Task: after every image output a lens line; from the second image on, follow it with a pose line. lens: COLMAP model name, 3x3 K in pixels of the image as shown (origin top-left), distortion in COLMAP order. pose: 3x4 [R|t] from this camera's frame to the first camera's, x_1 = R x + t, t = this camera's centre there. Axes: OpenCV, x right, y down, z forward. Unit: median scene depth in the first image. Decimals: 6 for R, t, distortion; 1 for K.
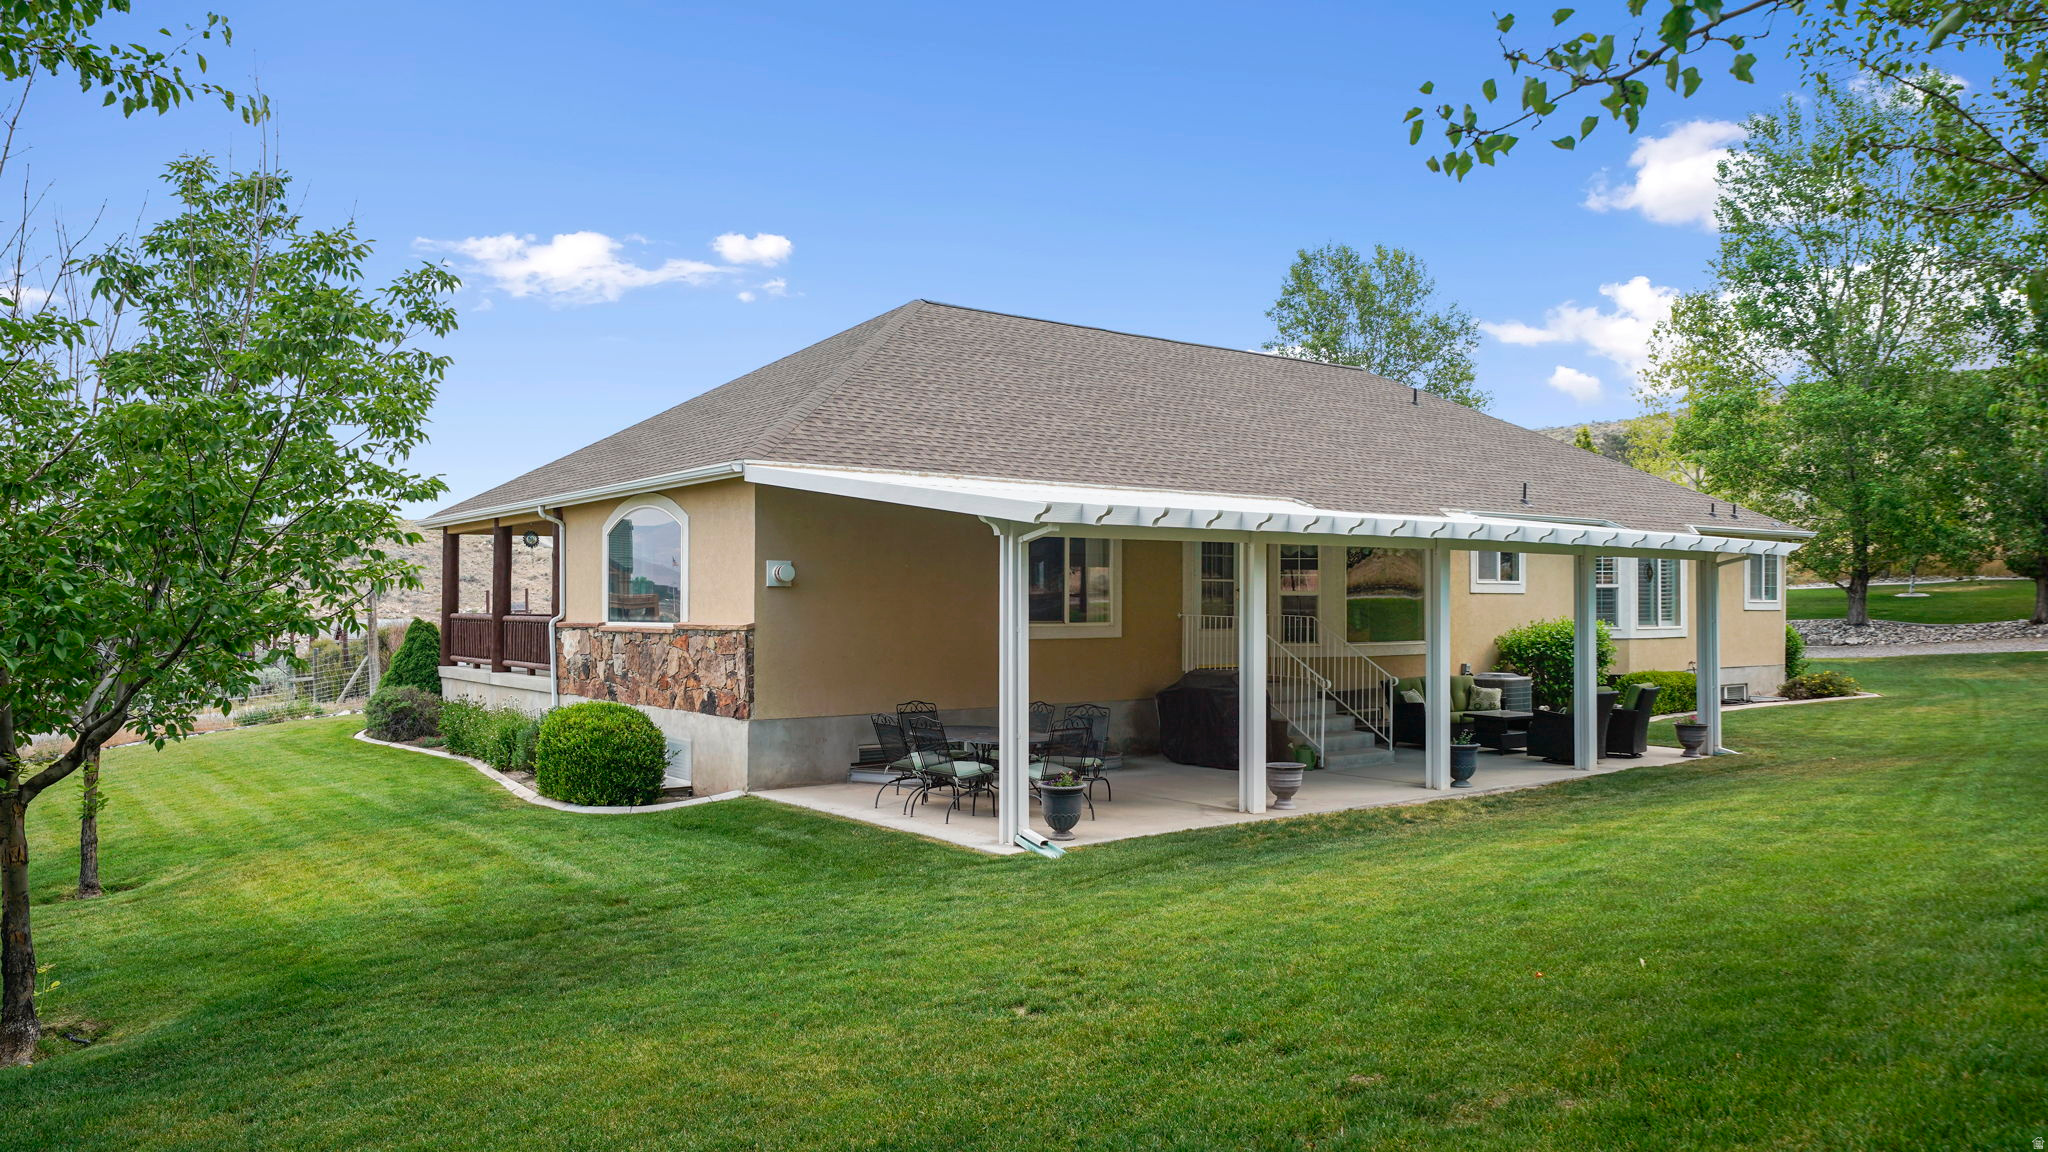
lens RADIAL K [[1409.9, 0, 1024.0], [0, 1409.9, 576.0], [0, 0, 1]] dist [0.002841, -0.000882]
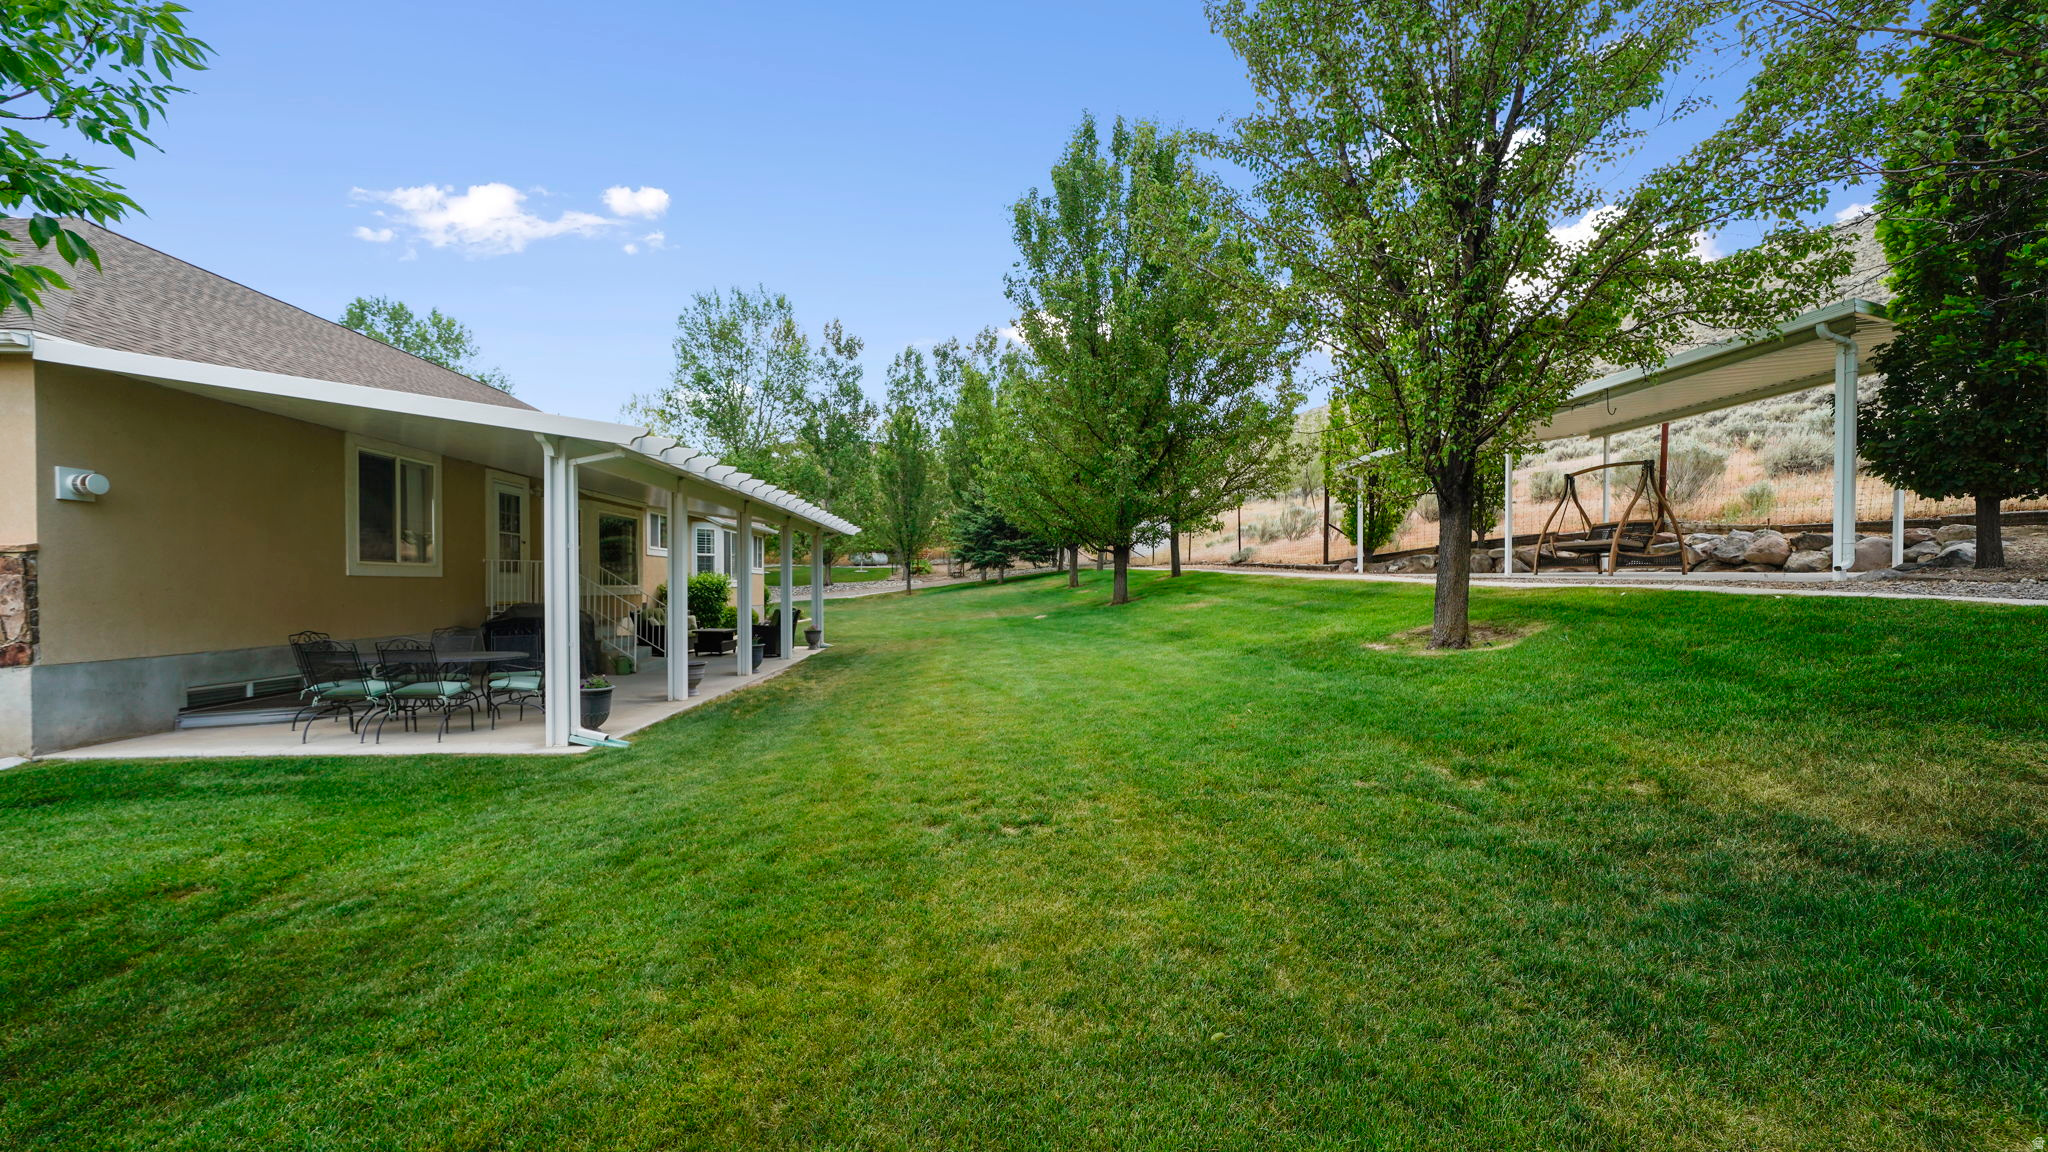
lens RADIAL K [[831.6, 0, 1025.1], [0, 831.6, 596.9], [0, 0, 1]] dist [-0.020705, 0.005259]
pose [[0.557101, -0.010903, 0.830373, -0.262783], [-0.012103, 0.999701, 0.021246, 0.046944], [-0.830356, -0.021886, 0.556803, 0.283507]]
